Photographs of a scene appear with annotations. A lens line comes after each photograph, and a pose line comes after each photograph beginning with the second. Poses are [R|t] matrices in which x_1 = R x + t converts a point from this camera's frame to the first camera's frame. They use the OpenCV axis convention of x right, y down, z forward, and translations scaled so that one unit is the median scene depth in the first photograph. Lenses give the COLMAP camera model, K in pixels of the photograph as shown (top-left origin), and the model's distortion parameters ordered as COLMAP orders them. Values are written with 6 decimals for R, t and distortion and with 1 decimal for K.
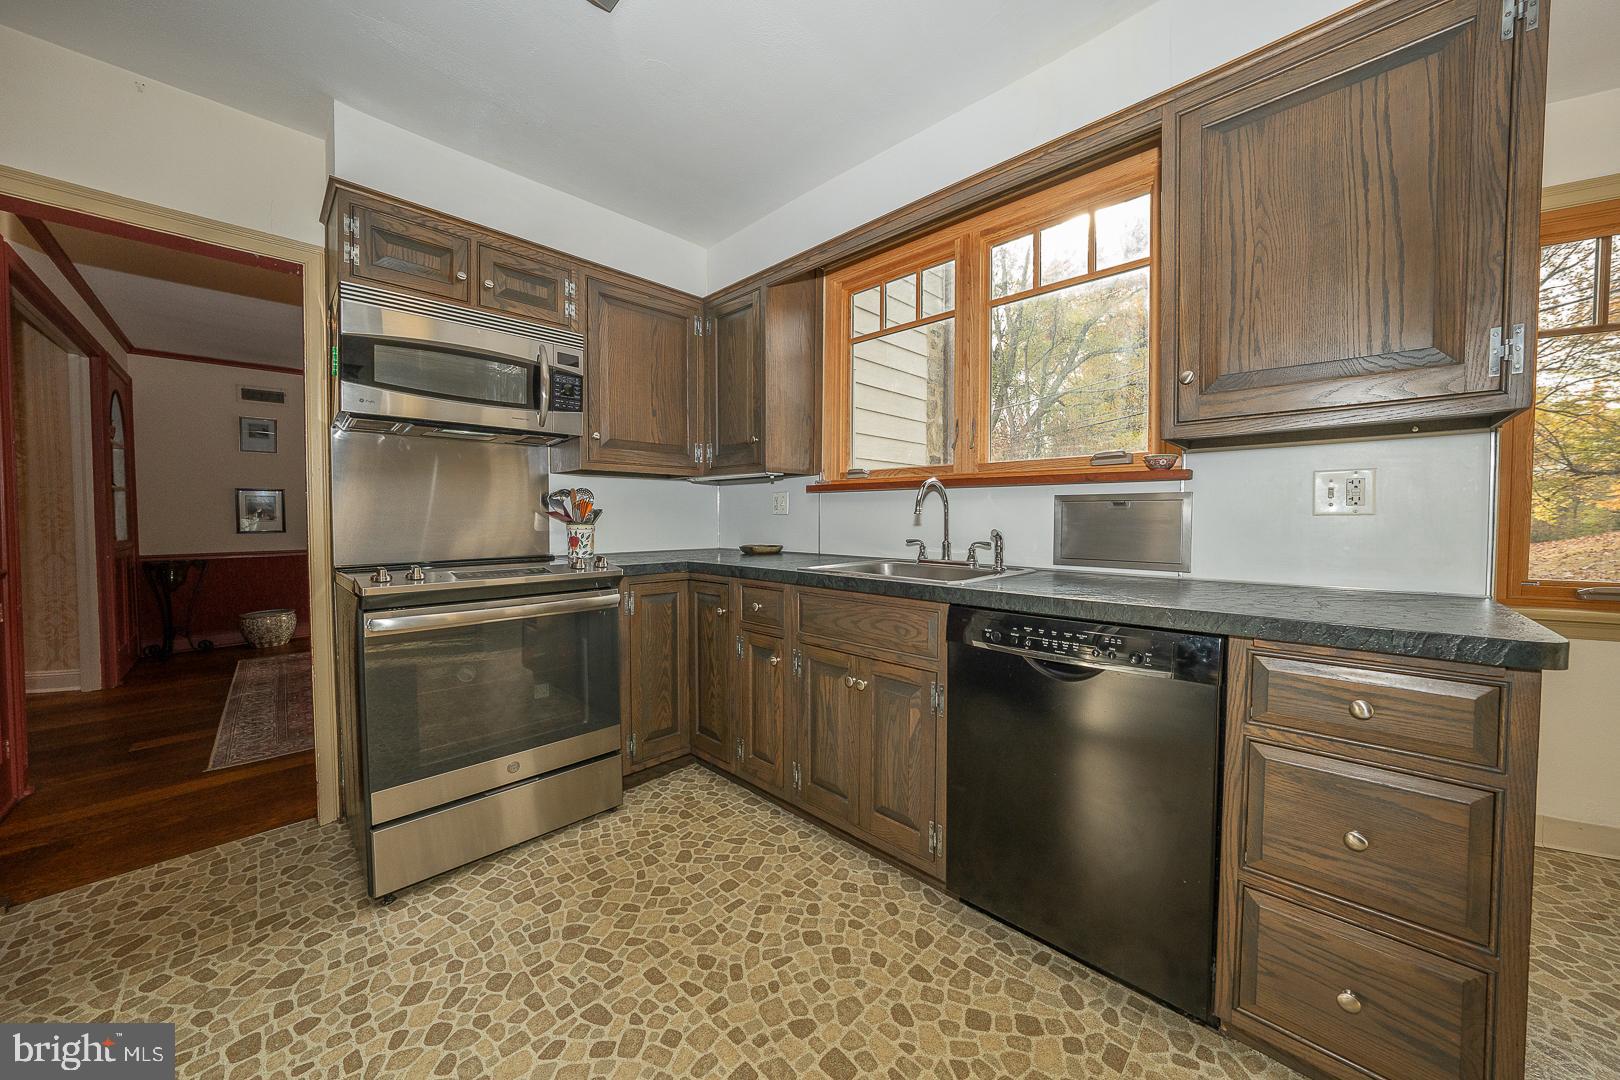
lens RADIAL K [[559.4, 0, 809.2], [0, 559.4, 534.9], [0, 0, 1]] dist [-0.030046, 0.007090]
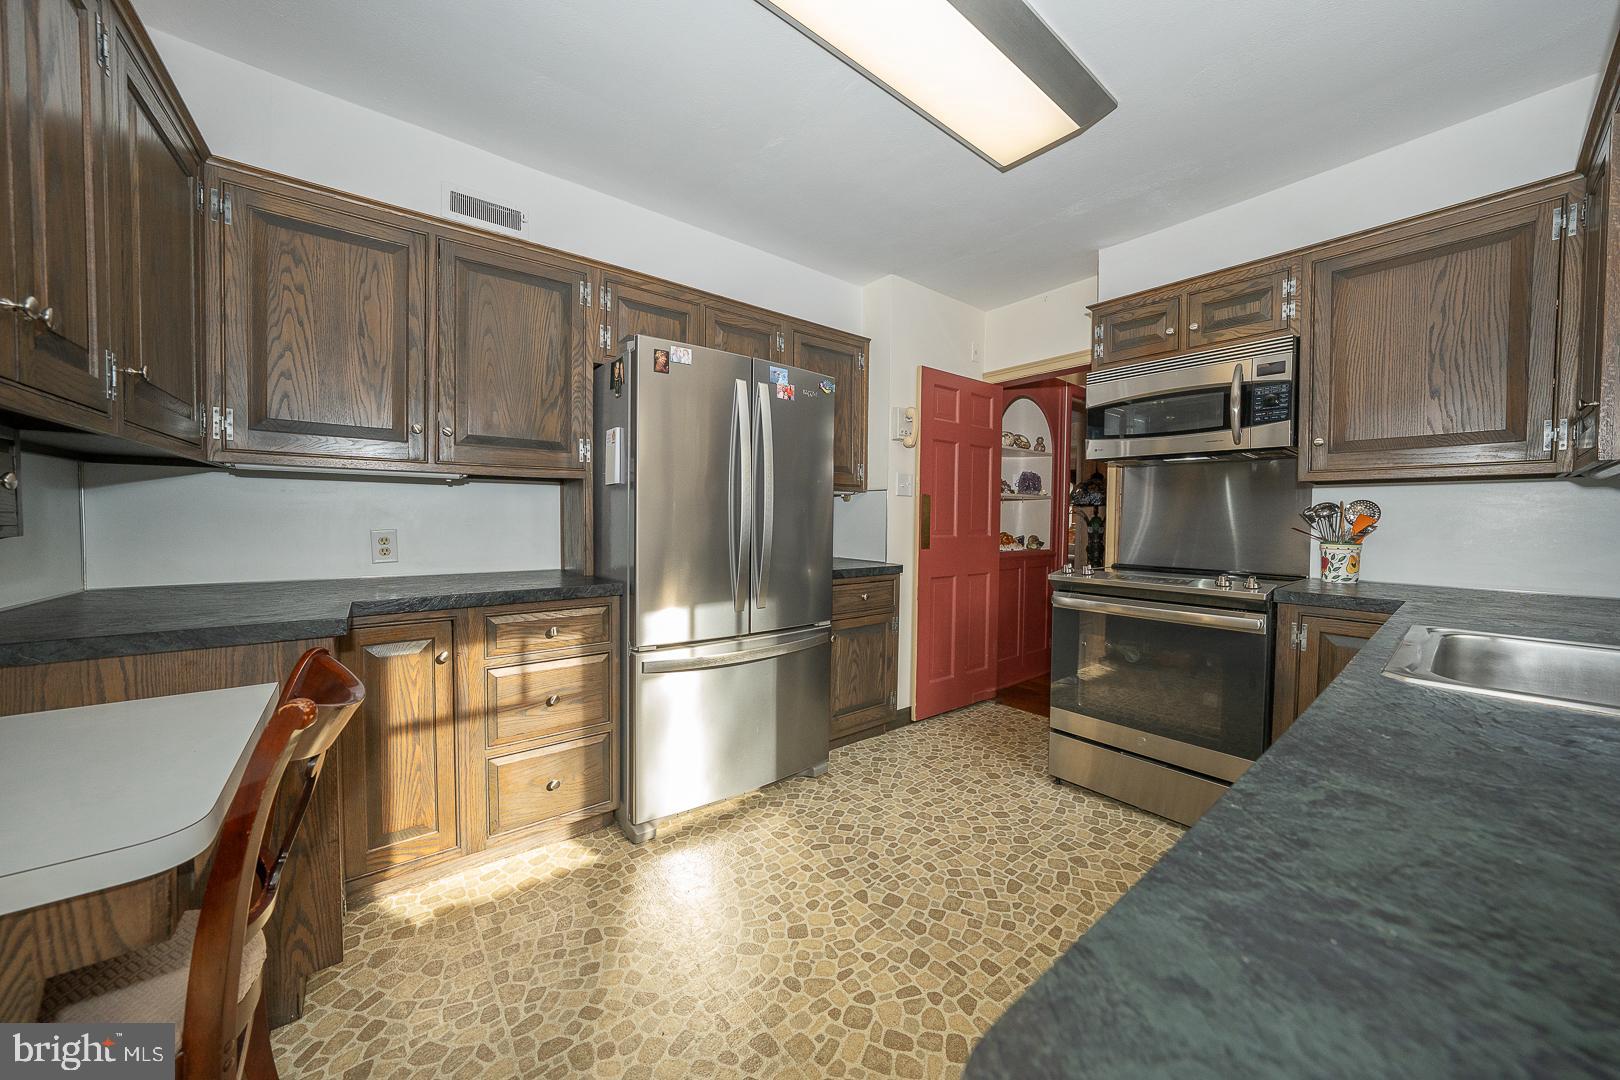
lens RADIAL K [[559.4, 0, 809.2], [0, 559.4, 534.9], [0, 0, 1]] dist [-0.030046, 0.007090]
pose [[-0.120661, 0.031500, -0.992194, 0.825818], [-0.043651, 0.998361, 0.037004, -0.044185], [0.991734, 0.047776, -0.119088, 0.471371]]
